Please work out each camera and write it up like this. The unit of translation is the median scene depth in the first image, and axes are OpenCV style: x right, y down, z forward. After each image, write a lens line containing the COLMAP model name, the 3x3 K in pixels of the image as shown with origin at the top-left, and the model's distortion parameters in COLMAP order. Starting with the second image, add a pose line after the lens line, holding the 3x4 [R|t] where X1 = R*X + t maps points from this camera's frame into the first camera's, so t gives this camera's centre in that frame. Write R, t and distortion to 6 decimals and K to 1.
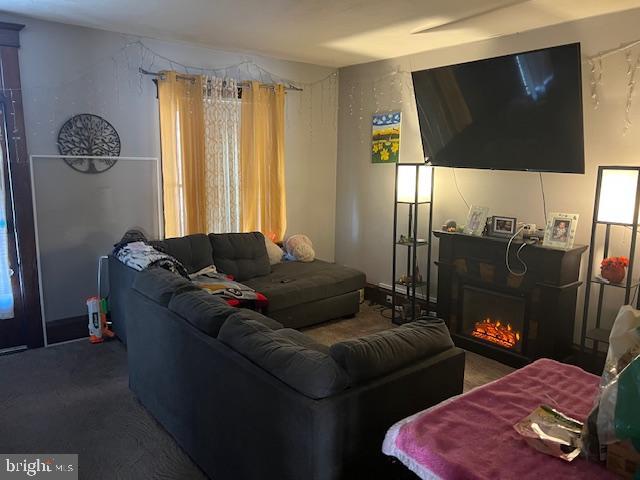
lens RADIAL K [[501.1, 0, 320.0], [0, 501.1, 240.0], [0, 0, 1]] dist [0.009692, 0.001175]
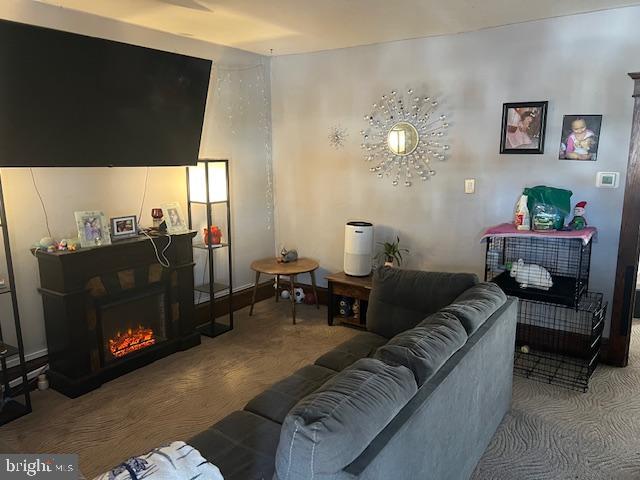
lens RADIAL K [[501.1, 0, 320.0], [0, 501.1, 240.0], [0, 0, 1]] dist [0.009692, 0.001175]
pose [[-0.328057, -0.169907, 0.929253, -0.629883], [0.153944, 0.960927, 0.230045, -0.164093], [-0.932030, 0.218521, -0.289082, 0.944043]]
